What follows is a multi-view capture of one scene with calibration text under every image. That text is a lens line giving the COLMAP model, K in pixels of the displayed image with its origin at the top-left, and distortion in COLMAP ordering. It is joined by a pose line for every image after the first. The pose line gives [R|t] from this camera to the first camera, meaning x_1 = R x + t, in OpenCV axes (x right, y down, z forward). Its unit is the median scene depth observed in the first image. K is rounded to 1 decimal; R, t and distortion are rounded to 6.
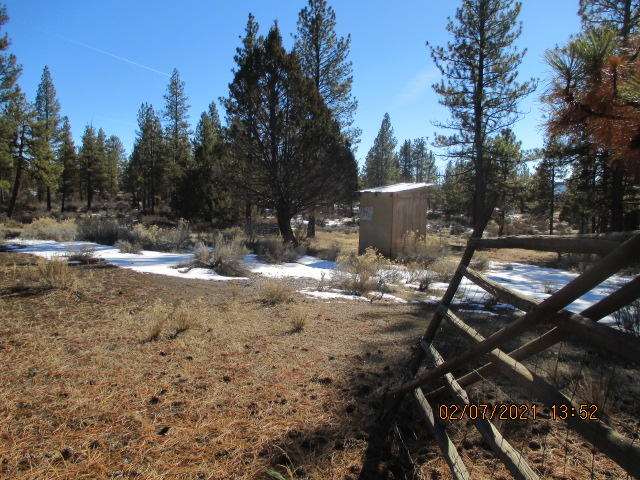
lens RADIAL K [[523.6, 0, 319.0], [0, 523.6, 227.5], [0, 0, 1]] dist [-0.047168, 0.010774]
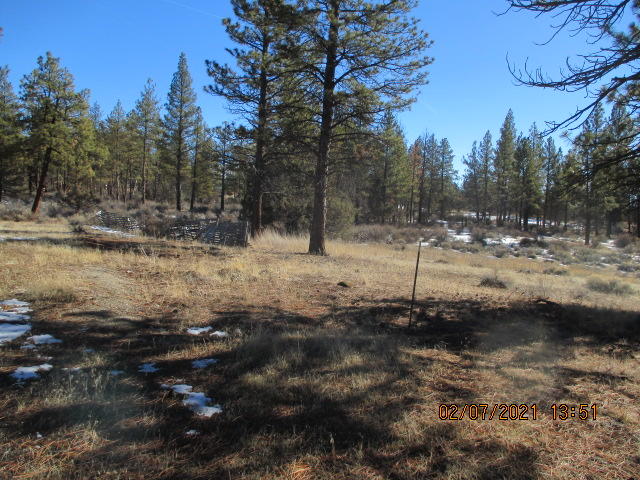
lens RADIAL K [[523.6, 0, 319.0], [0, 523.6, 227.5], [0, 0, 1]] dist [-0.047168, 0.010774]
pose [[0.898860, 0.045531, -0.435865, 0.202719], [-0.059392, 0.998068, -0.018220, -0.002343], [0.434193, 0.042264, 0.899828, 0.555987]]
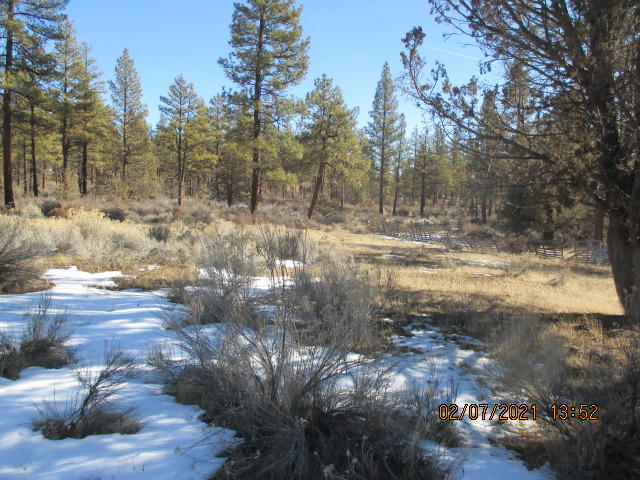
lens RADIAL K [[523.6, 0, 319.0], [0, 523.6, 227.5], [0, 0, 1]] dist [-0.047168, 0.010774]
pose [[0.777418, 0.056155, -0.626472, -0.012067], [-0.068982, 0.997611, 0.003820, -0.006558], [0.625190, 0.040245, 0.779434, 0.356500]]
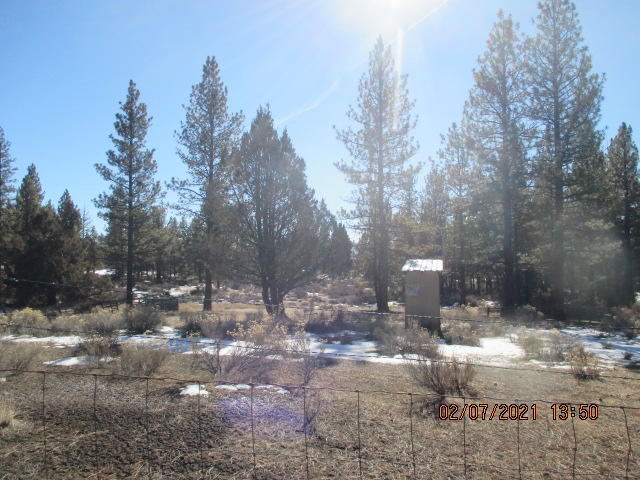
lens RADIAL K [[523.6, 0, 319.0], [0, 523.6, 227.5], [0, 0, 1]] dist [-0.047168, 0.010774]
pose [[0.919179, -0.006420, 0.393787, -0.207660], [0.053882, 0.992515, -0.109589, -0.017011], [-0.390136, 0.121950, 0.912646, 0.017346]]
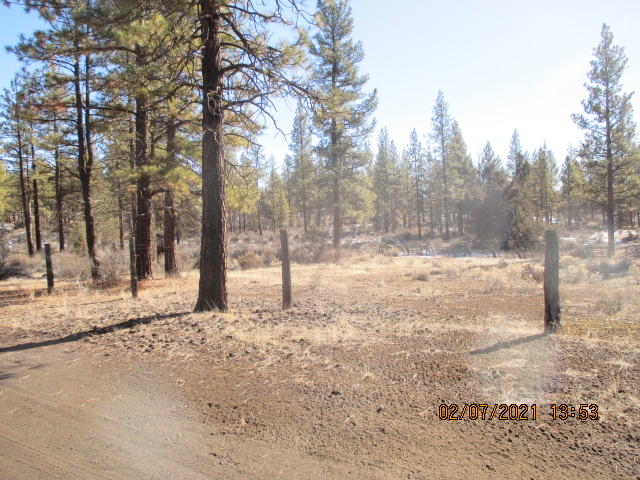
lens RADIAL K [[523.6, 0, 319.0], [0, 523.6, 227.5], [0, 0, 1]] dist [-0.047168, 0.010774]
pose [[0.968417, -0.040402, -0.246039, -0.451775], [0.033000, 0.998872, -0.034137, -0.029707], [0.247141, 0.024940, 0.968659, -0.024108]]
